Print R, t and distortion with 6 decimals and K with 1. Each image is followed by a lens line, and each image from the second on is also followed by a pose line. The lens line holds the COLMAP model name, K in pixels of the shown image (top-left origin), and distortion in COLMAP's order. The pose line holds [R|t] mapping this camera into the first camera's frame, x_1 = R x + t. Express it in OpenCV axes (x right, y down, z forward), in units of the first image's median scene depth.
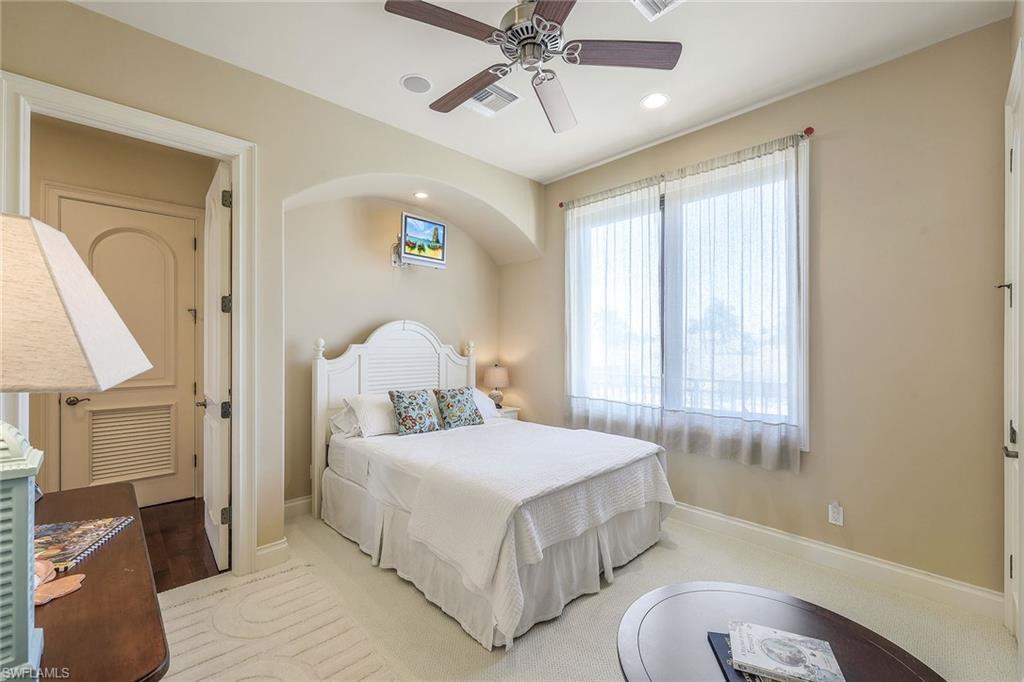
lens RADIAL K [[428.3, 0, 512.4], [0, 428.3, 346.6], [0, 0, 1]] dist [0.002007, -0.000143]
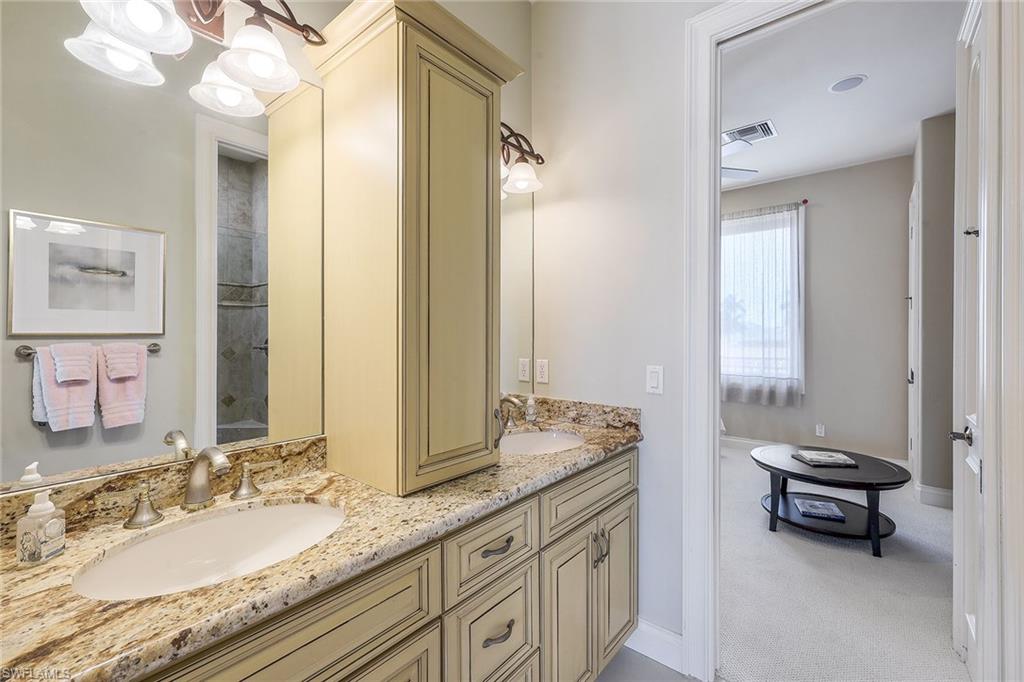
lens RADIAL K [[438.2, 0, 511.3], [0, 438.2, 334.3], [0, 0, 1]] dist [-0.001655, 0.000013]
pose [[0.994816, -0.003472, 0.101632, -0.581301], [0.003316, 0.999993, 0.001699, 0.006401], [-0.101637, -0.001353, 0.994821, -0.542096]]
